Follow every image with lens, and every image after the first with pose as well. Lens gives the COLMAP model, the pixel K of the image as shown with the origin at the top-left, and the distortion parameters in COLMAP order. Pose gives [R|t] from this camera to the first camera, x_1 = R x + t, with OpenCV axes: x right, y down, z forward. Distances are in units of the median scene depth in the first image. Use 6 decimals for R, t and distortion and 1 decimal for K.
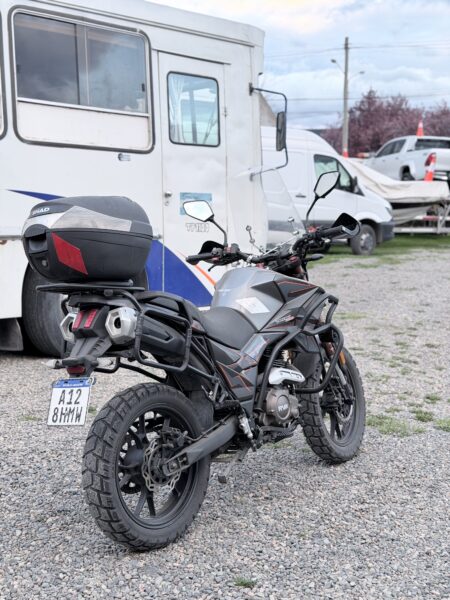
lens RADIAL K [[812.0, 0, 225.0], [0, 812.0, 300.0], [0, 0, 1]] dist [0.132772, -0.010297]
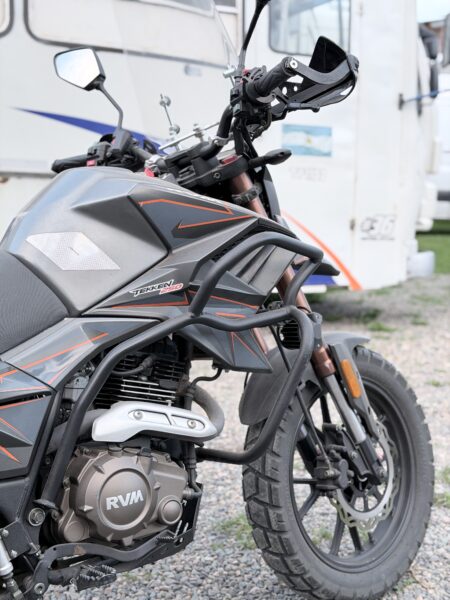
lens RADIAL K [[812.0, 0, 225.0], [0, 812.0, 300.0], [0, 0, 1]] dist [0.132772, -0.010297]
pose [[0.954622, 0.048735, -0.293806, 0.229780], [-0.044276, 0.998781, 0.021813, 0.018709], [0.294511, -0.007814, 0.955616, 0.597347]]
